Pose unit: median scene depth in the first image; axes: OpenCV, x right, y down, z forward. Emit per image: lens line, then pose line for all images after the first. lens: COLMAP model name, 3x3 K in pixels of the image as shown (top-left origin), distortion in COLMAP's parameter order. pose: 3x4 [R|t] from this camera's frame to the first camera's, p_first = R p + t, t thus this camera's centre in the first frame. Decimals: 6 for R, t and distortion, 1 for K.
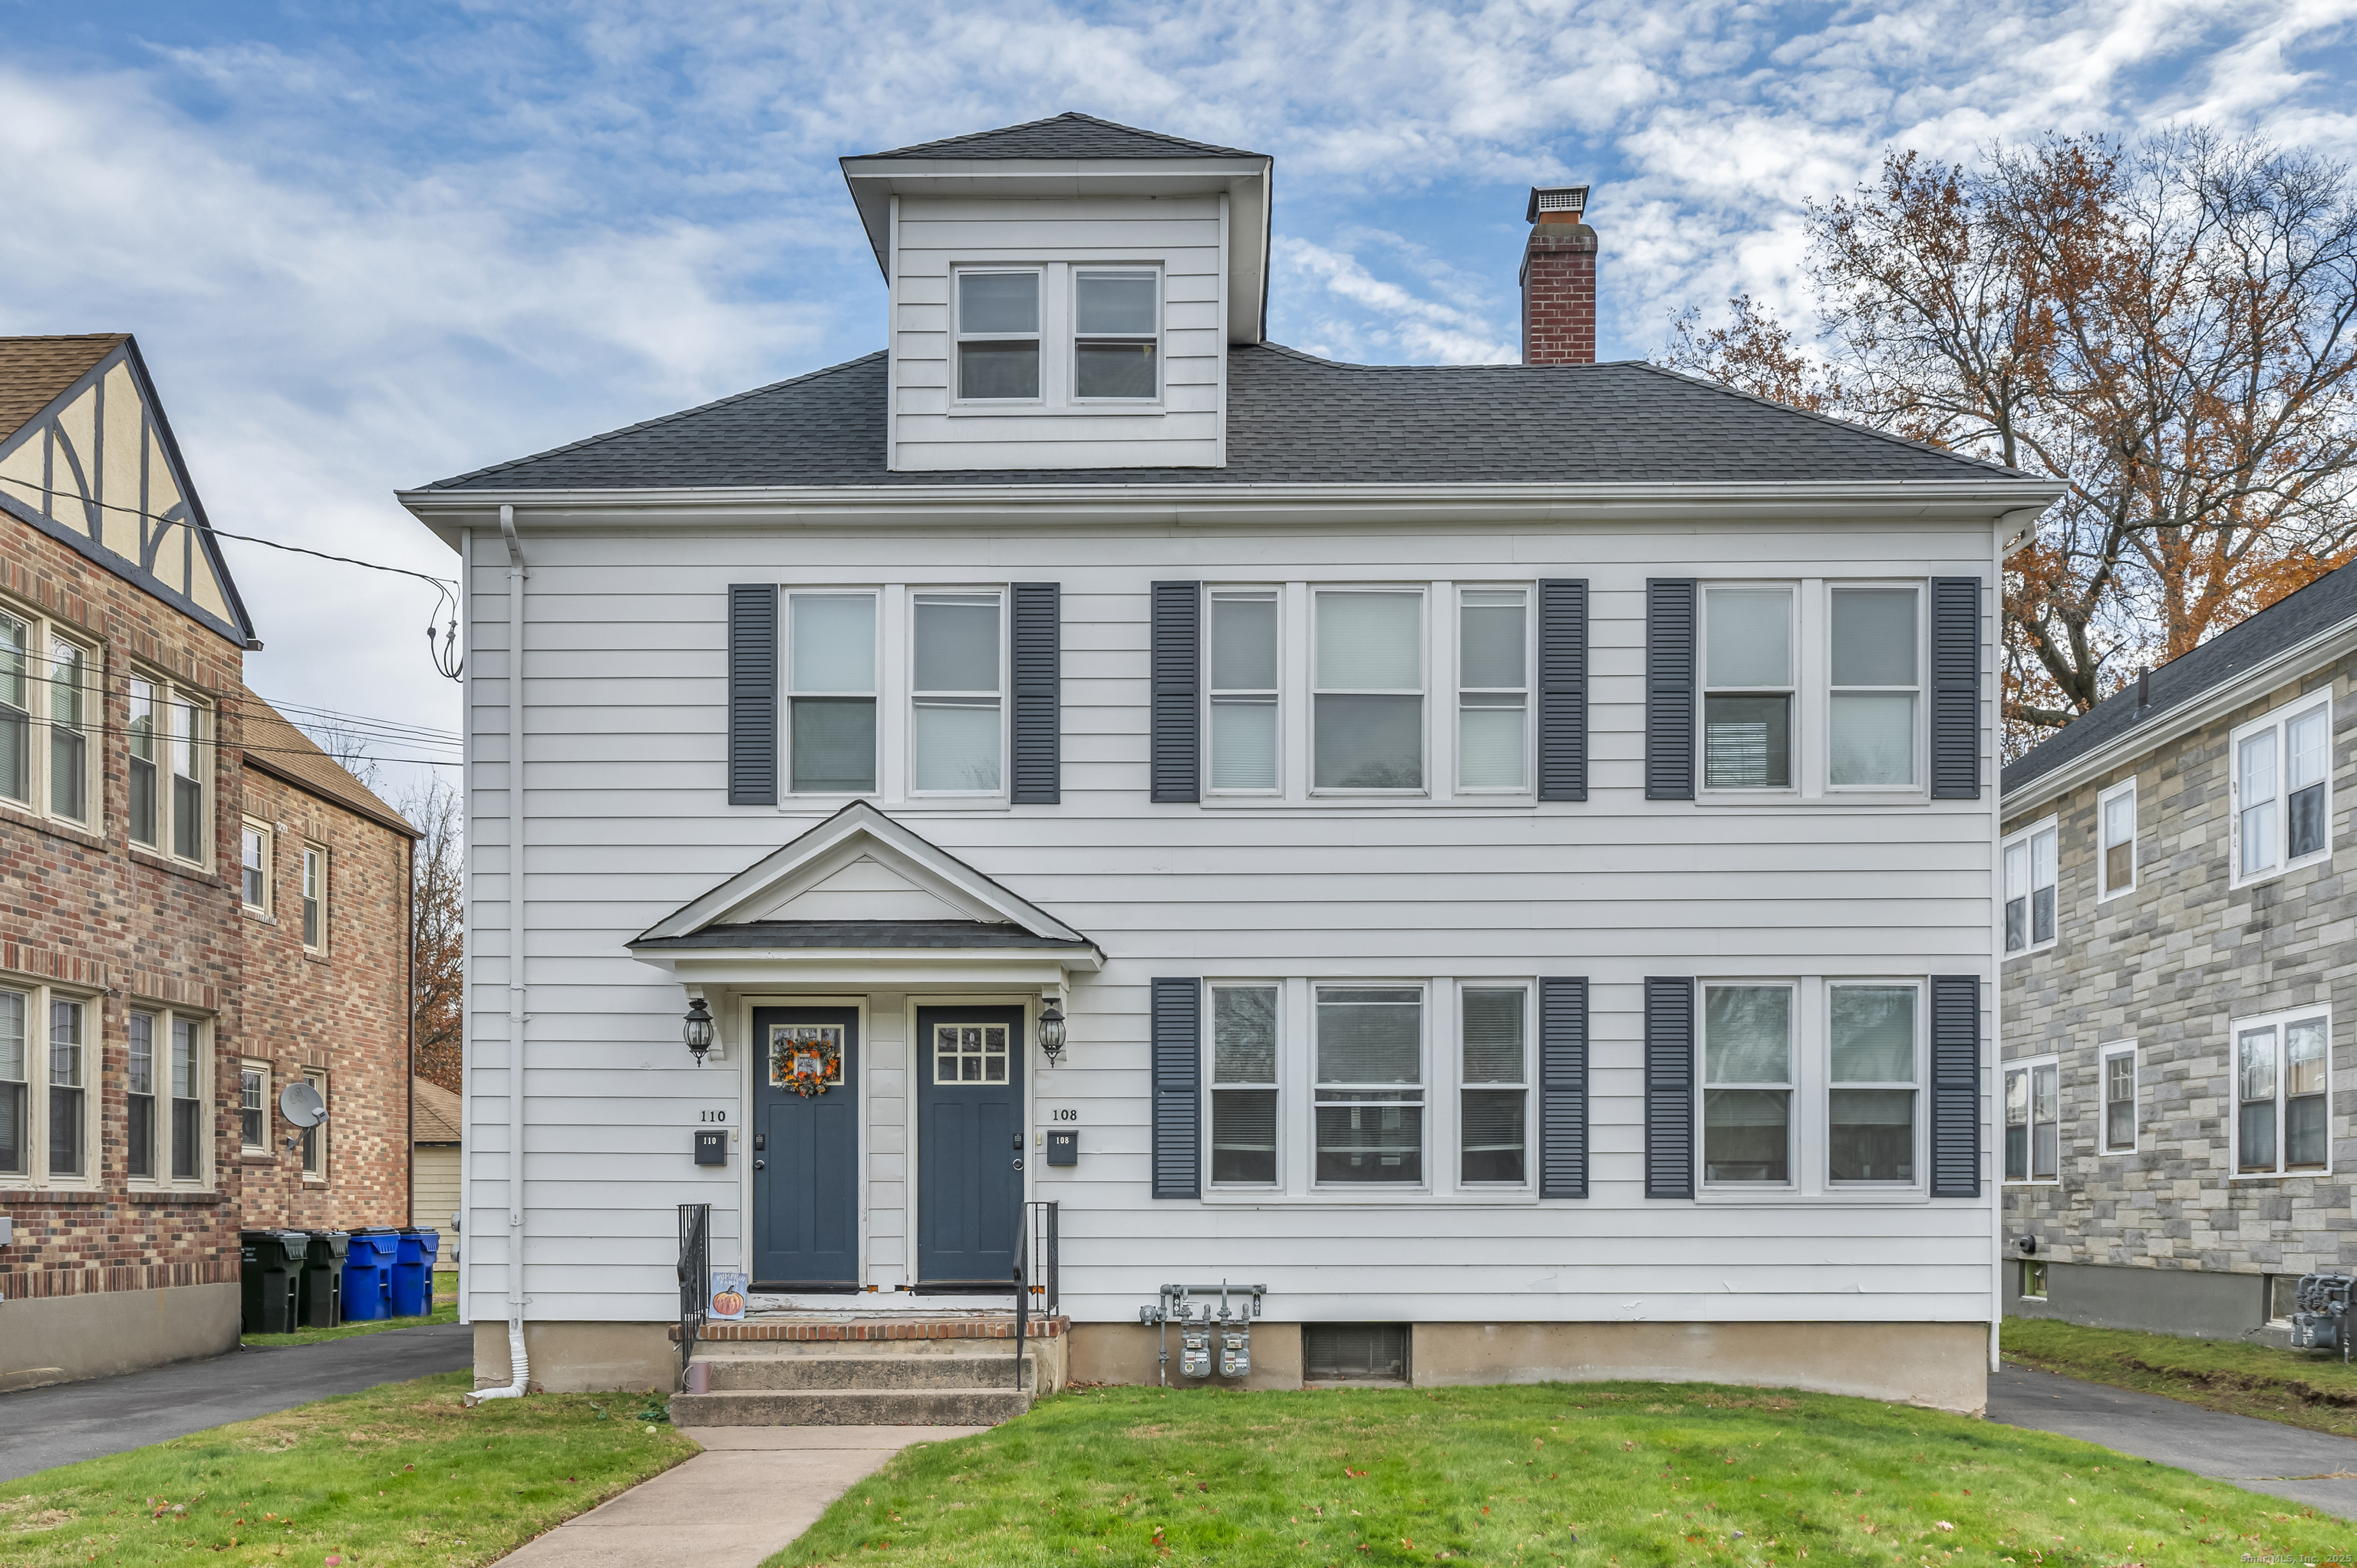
lens RADIAL K [[2002.8, 0, 1175.5], [0, 2002.8, 856.1], [0, 0, 1]] dist [0.002738, 0.006903]
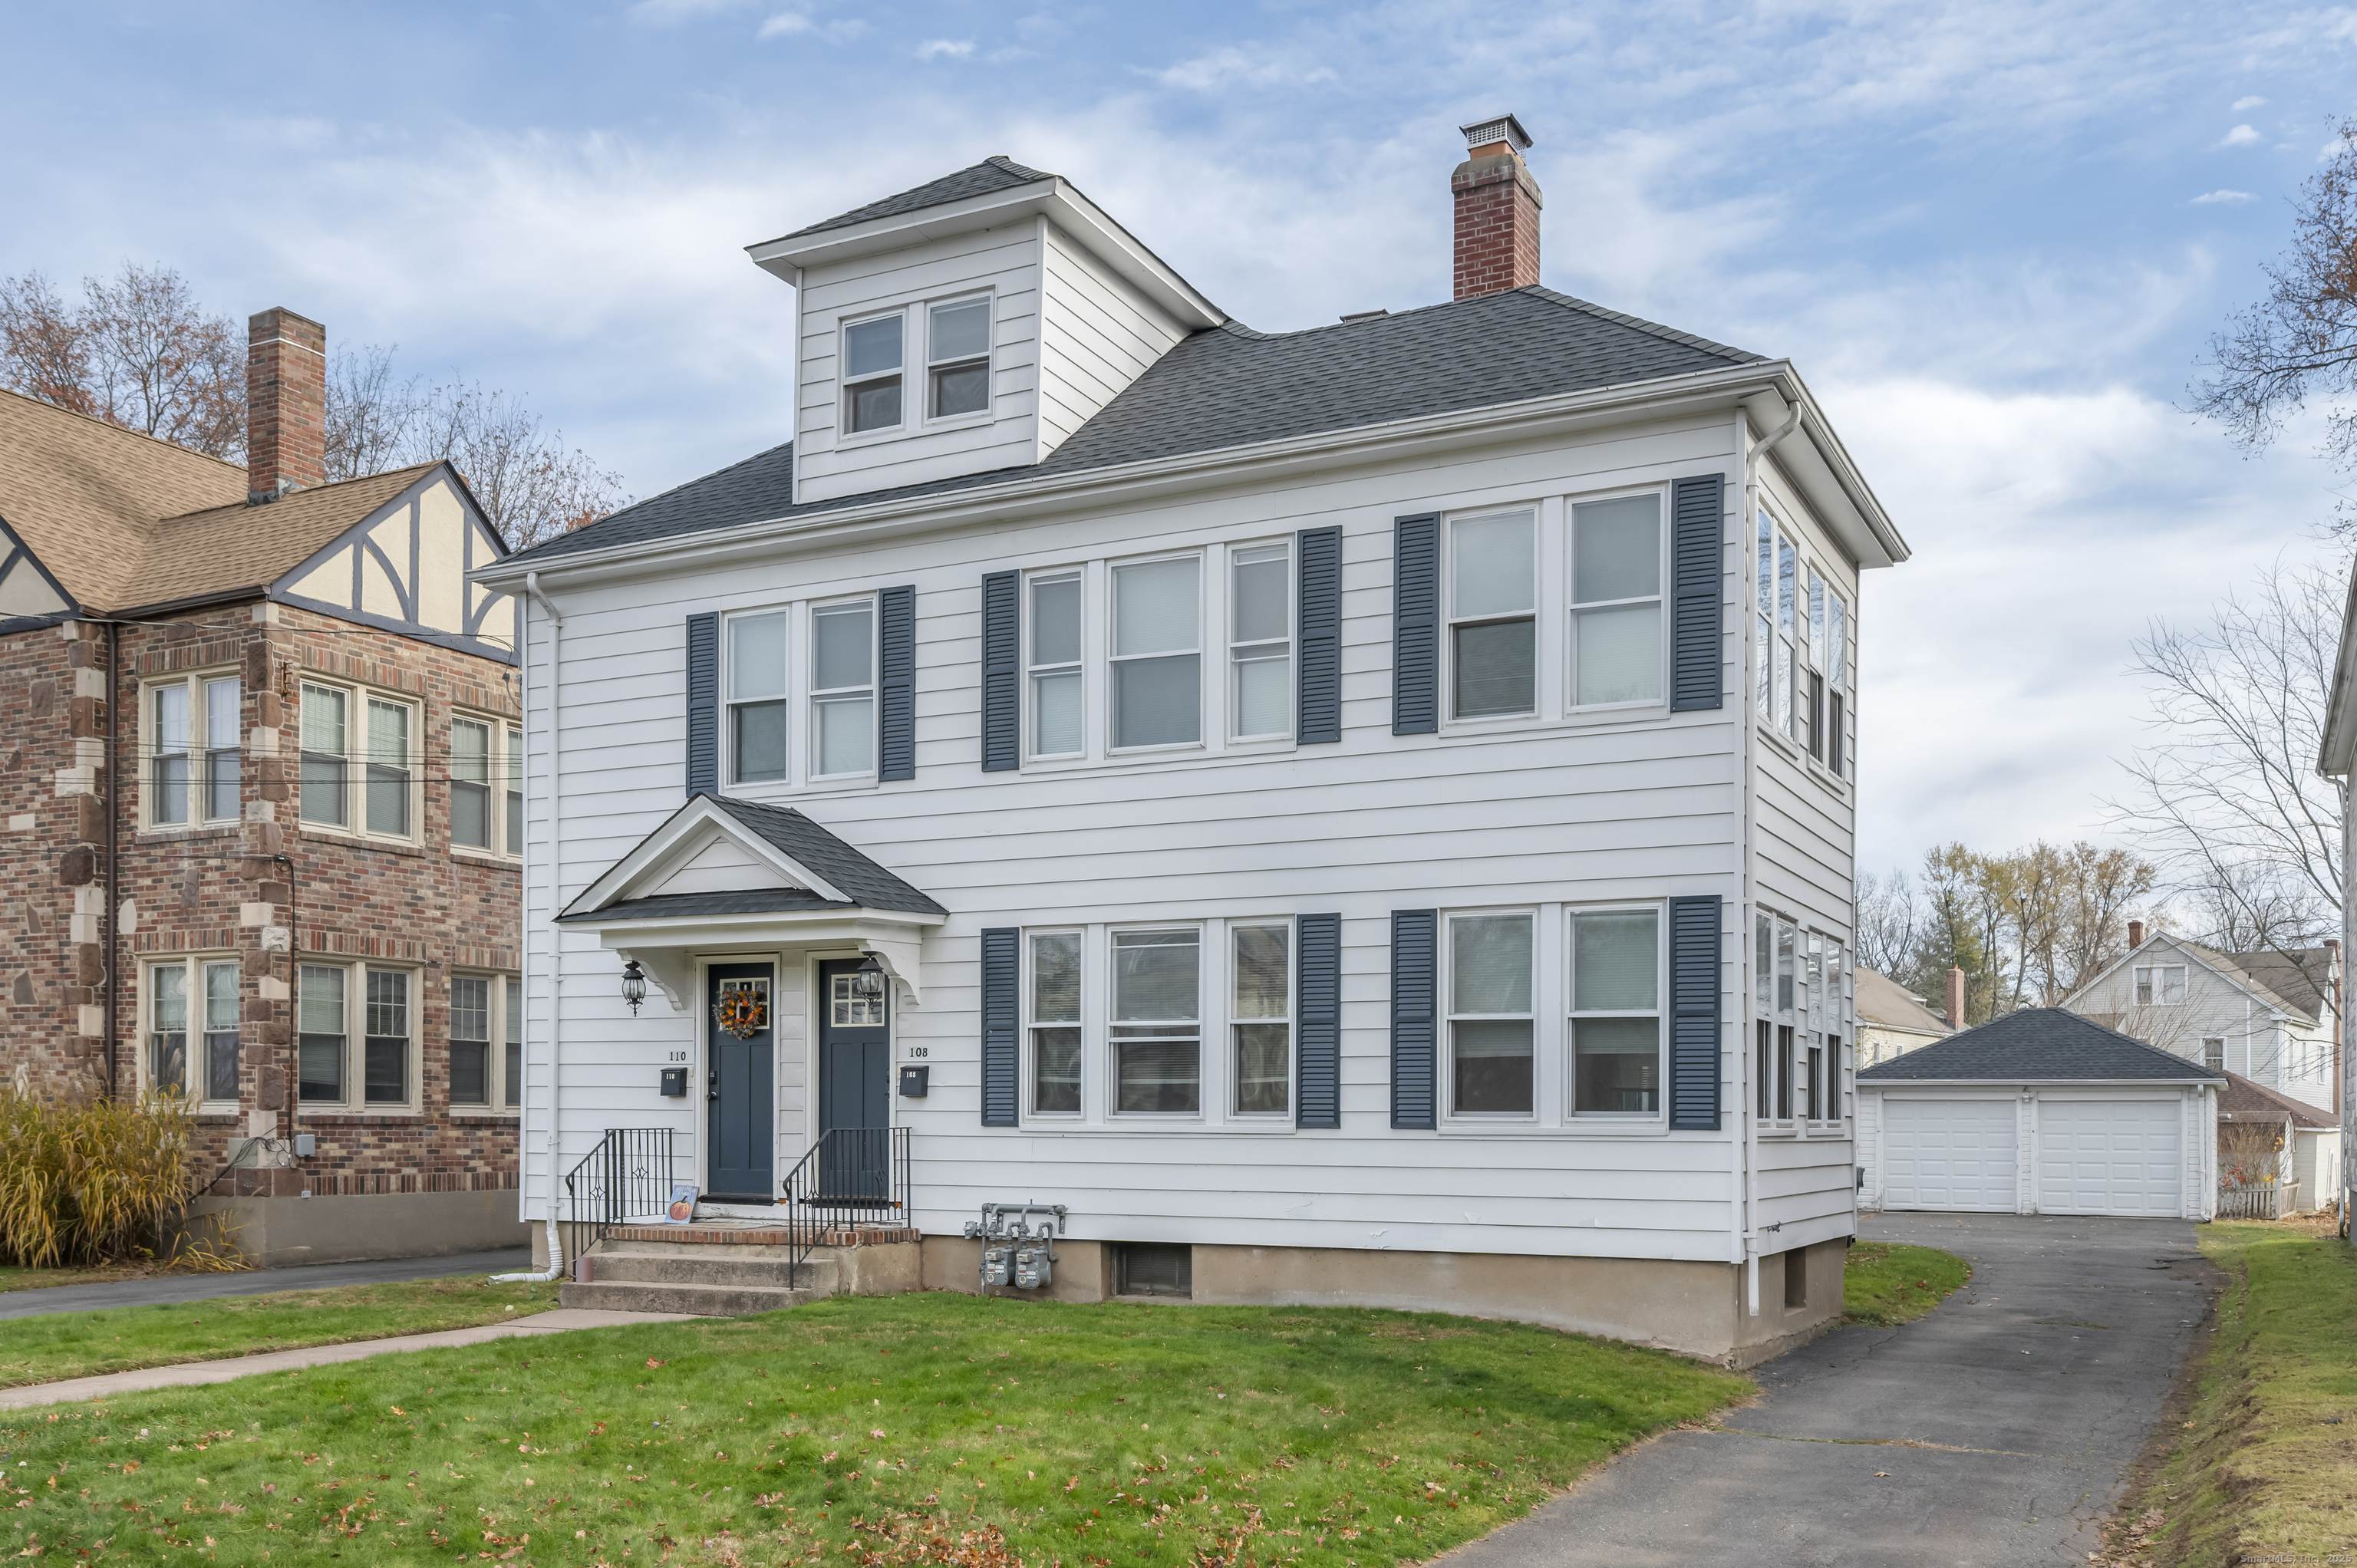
lens RADIAL K [[1940.1, 0, 1178.1], [0, 1940.1, 783.1], [0, 0, 1]] dist [0.011488, 0.000389]
pose [[0.906409, -0.067611, -0.416955, 0.544187], [0.066022, 0.997651, -0.018250, 0.006315], [0.417210, -0.010986, 0.908744, 0.058943]]
